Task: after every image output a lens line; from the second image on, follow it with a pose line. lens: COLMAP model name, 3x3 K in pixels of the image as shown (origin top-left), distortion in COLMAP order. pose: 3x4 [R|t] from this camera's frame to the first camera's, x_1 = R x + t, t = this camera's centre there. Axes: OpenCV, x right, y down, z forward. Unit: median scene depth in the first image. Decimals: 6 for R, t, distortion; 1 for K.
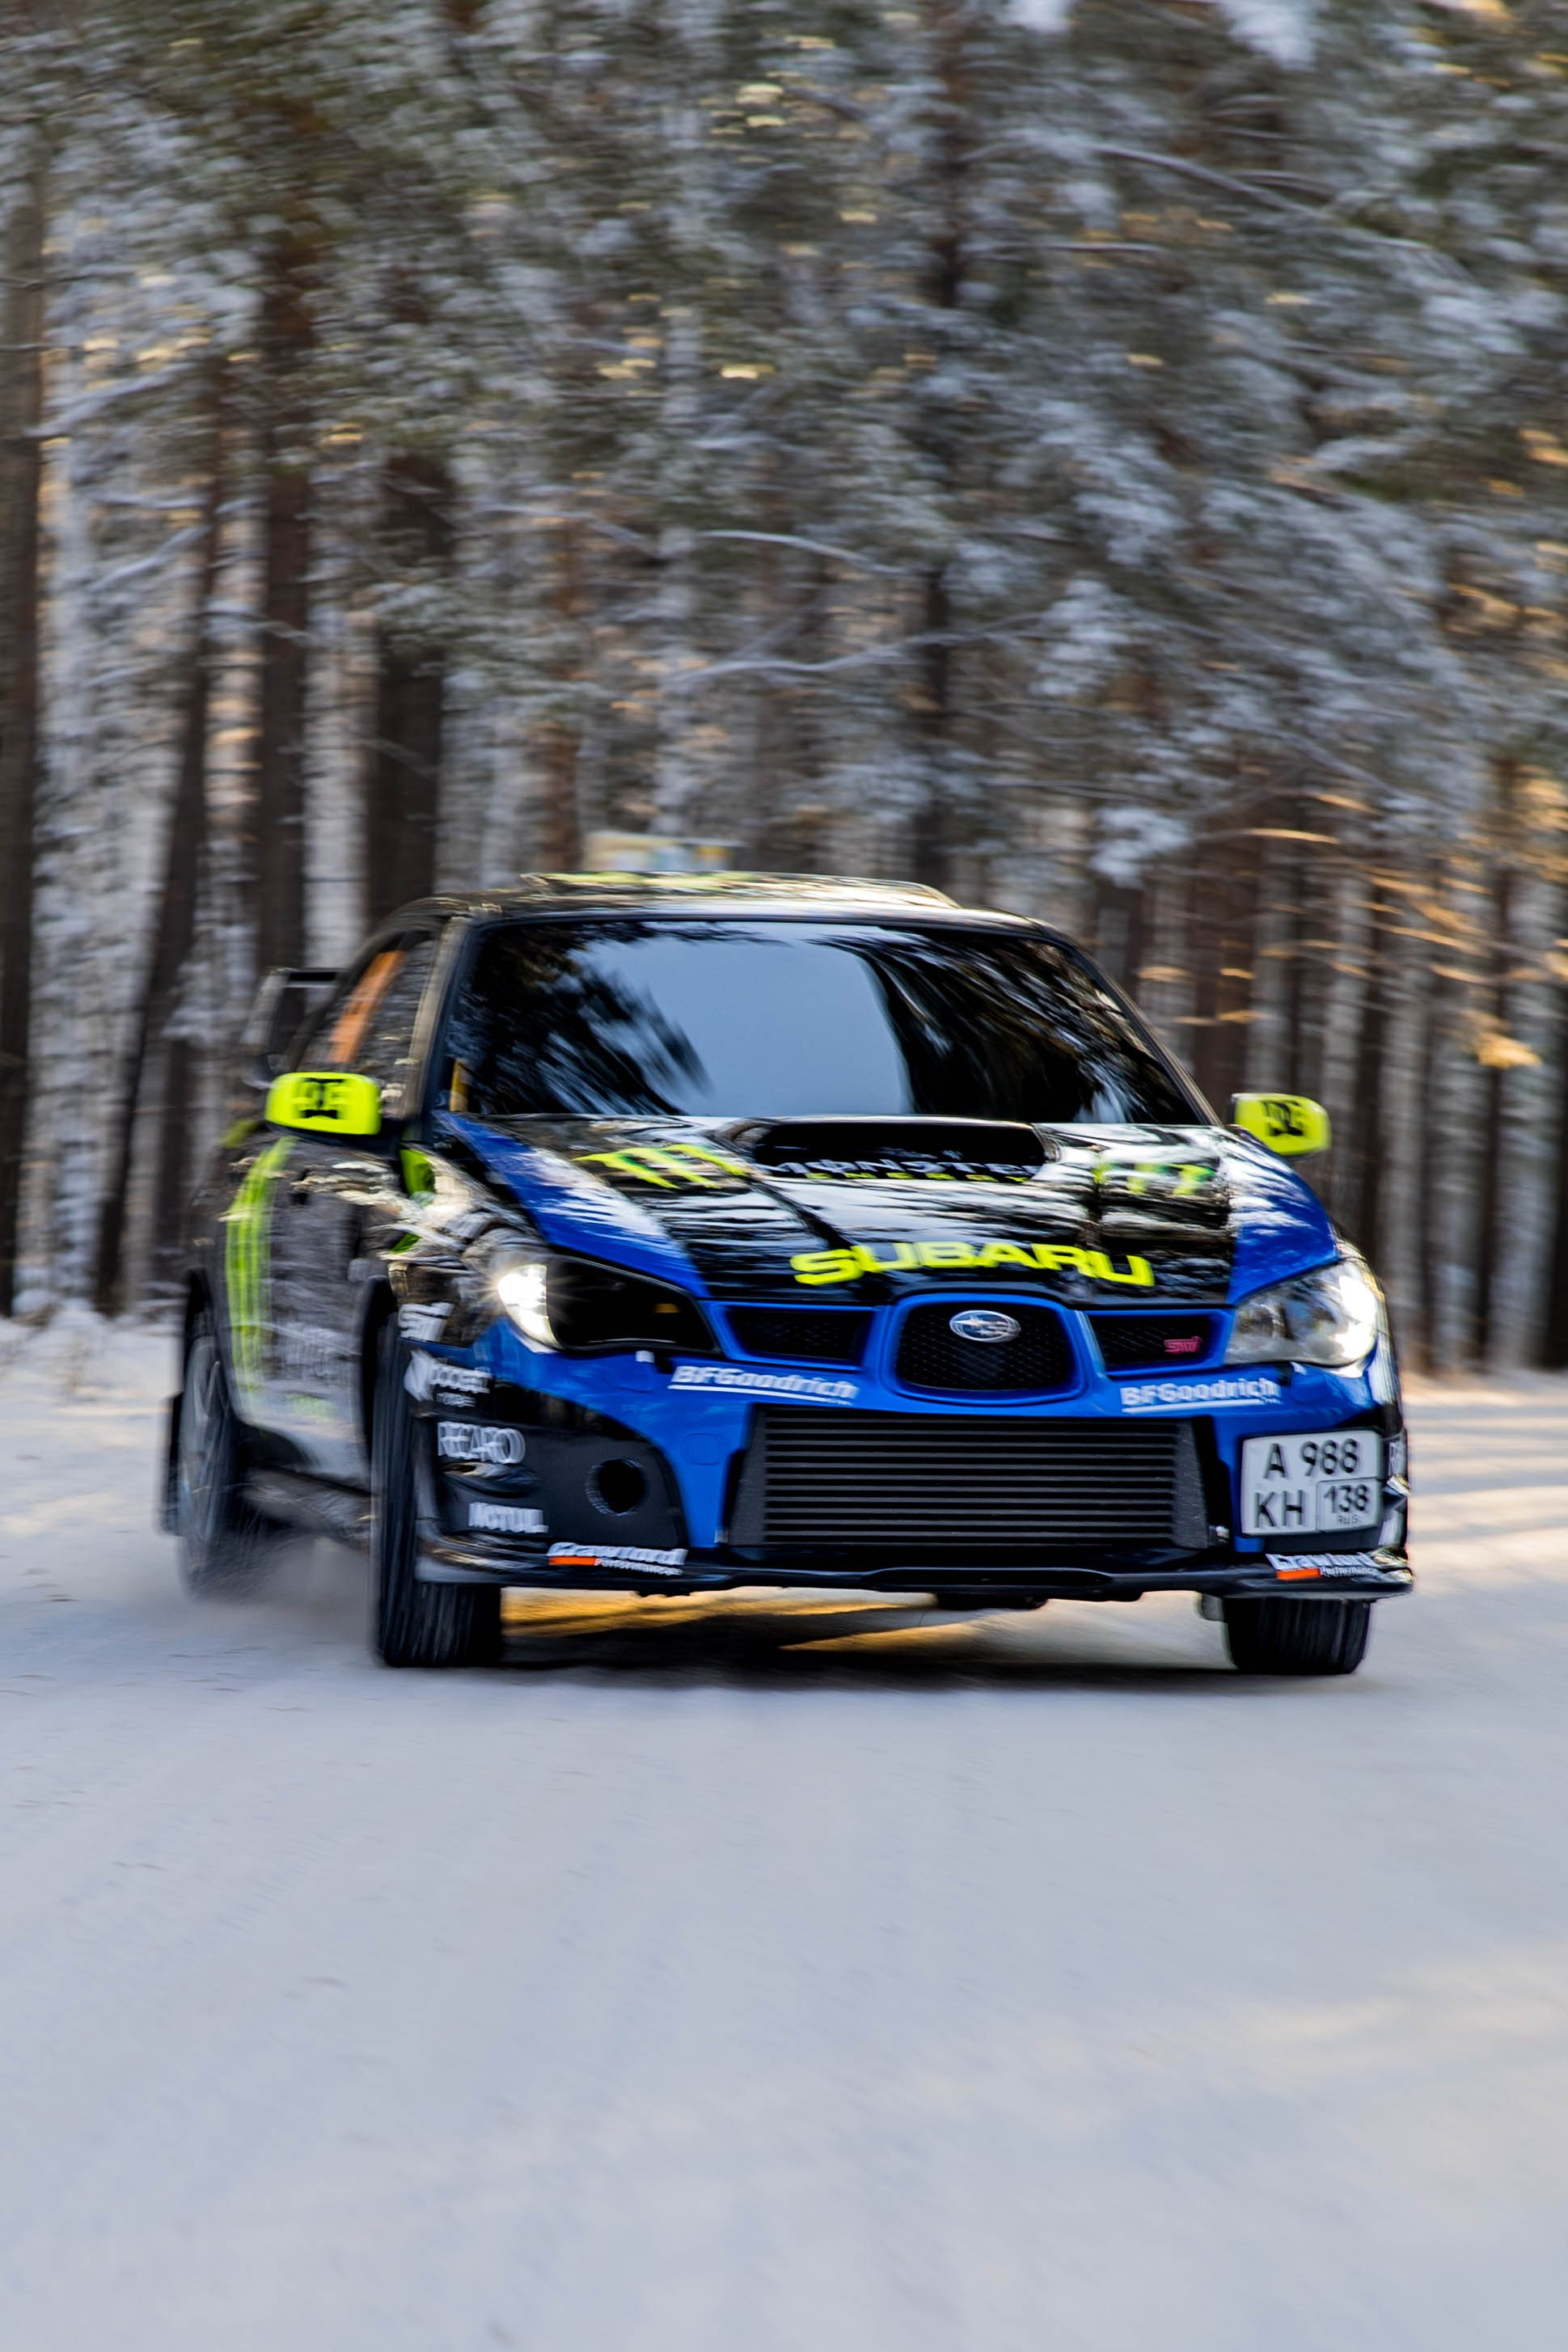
lens RADIAL K [[9225.8, 0, 723.2], [0, 9225.8, 1010.5], [0, 0, 1]] dist [0.119063, -1.276167]
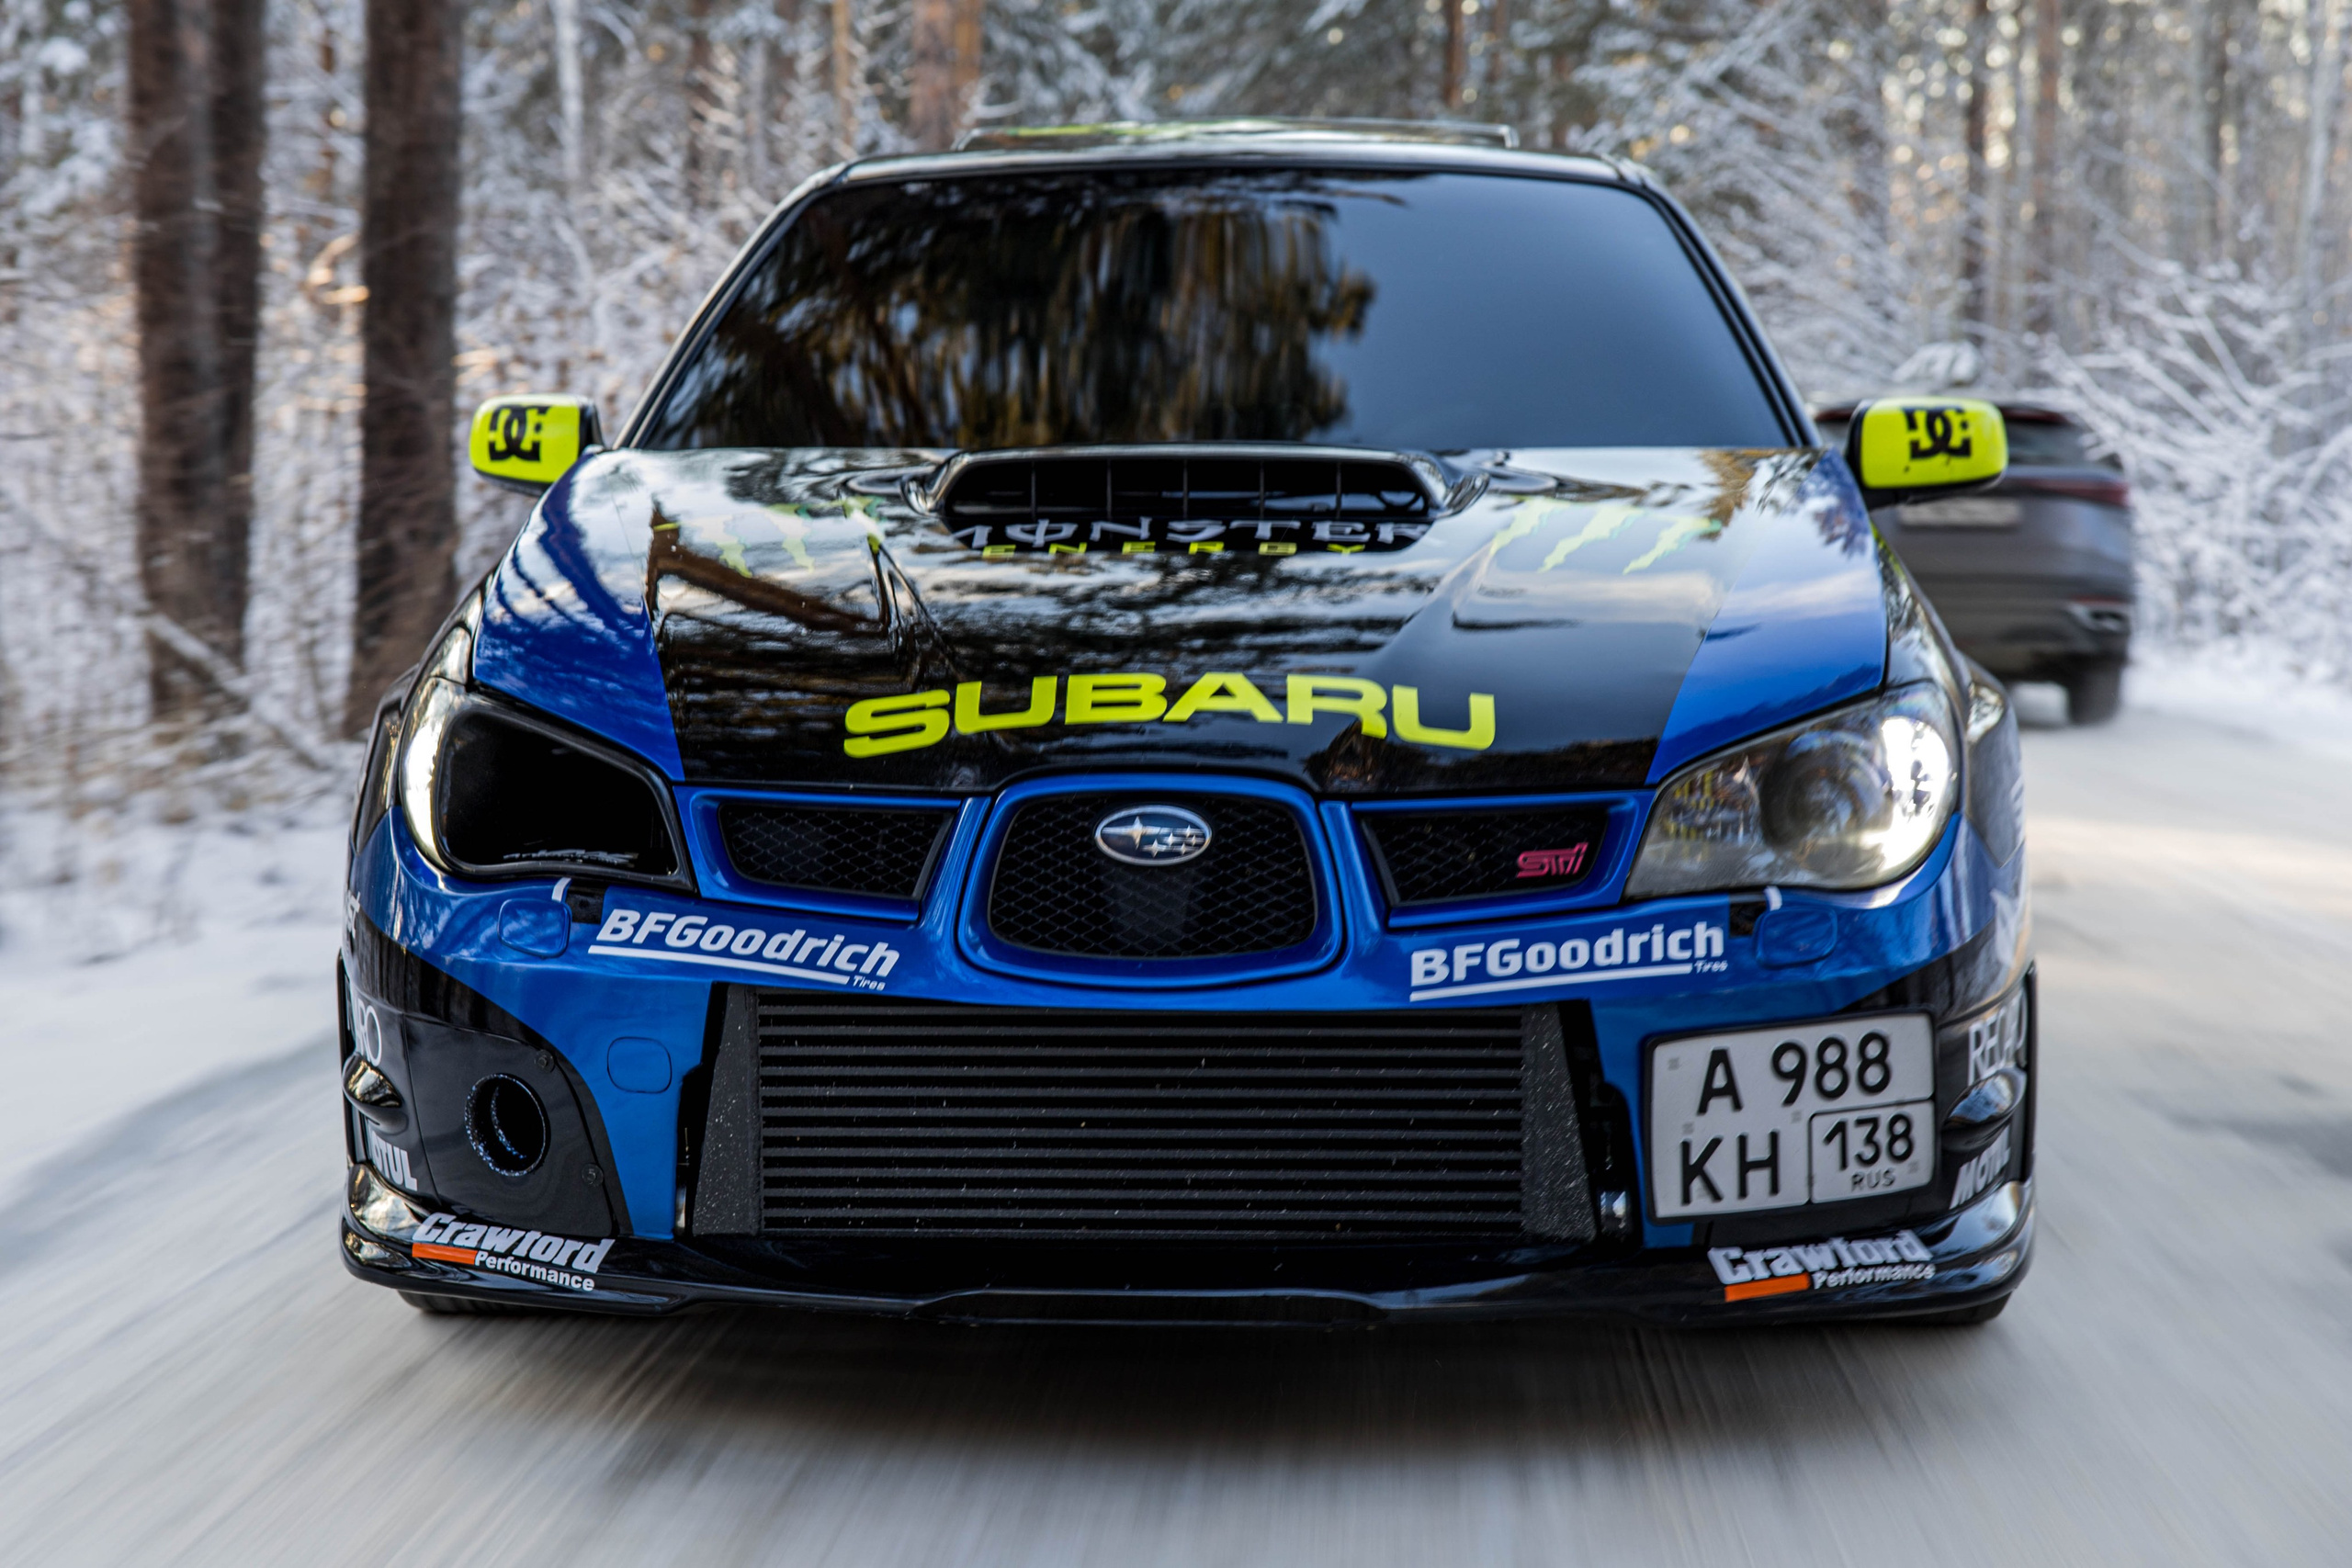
lens RADIAL K [[4461.2, 0, 1093.9], [0, 4461.2, 779.8], [0, 0, 1]] dist [0.054763, 0.080602]
pose [[0.967907, -0.000728, -0.251309, 0.089934], [0.024267, 0.995594, 0.090577, 0.007062], [0.250136, -0.093769, 0.963659, 0.742566]]
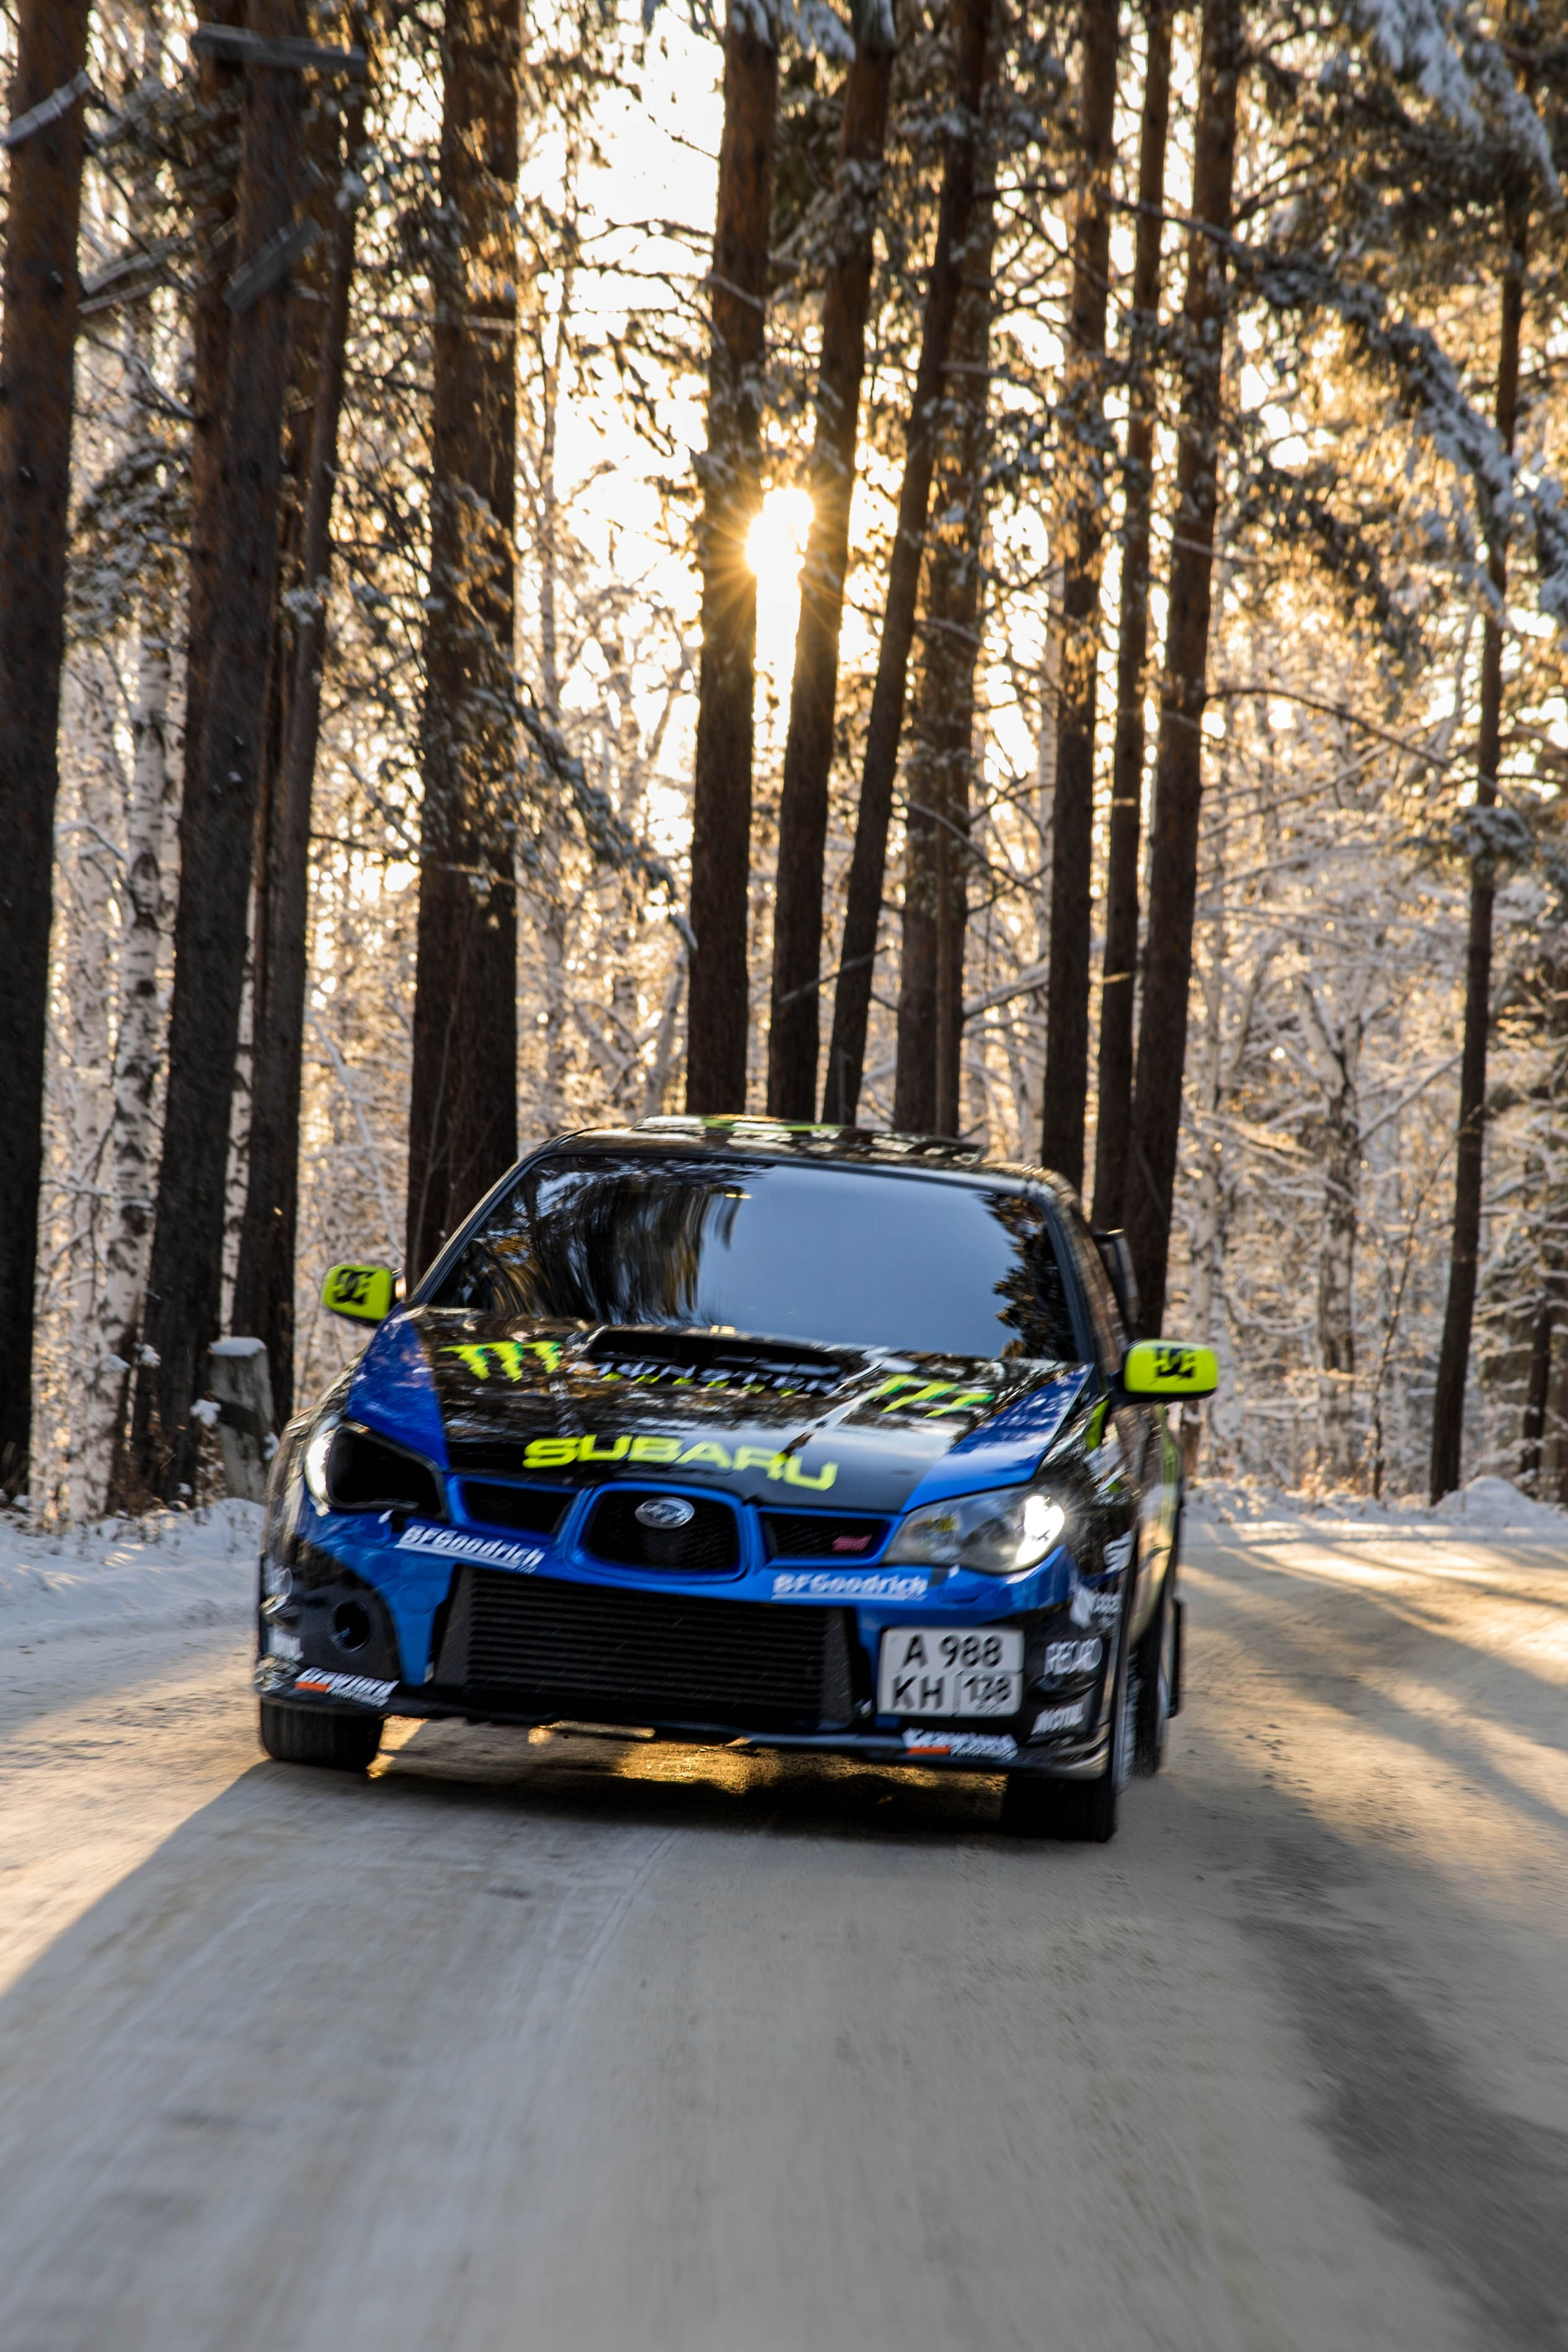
lens RADIAL K [[9226.0, 0, 723.2], [0, 9226.0, 1010.5], [0, 0, 1]] dist [0.119063, -1.276167]
pose [[0.954678, 0.060487, -0.291431, 0.368139], [-0.065676, 0.997809, -0.008045, -0.020071], [0.290306, 0.026820, 0.956558, -0.112102]]
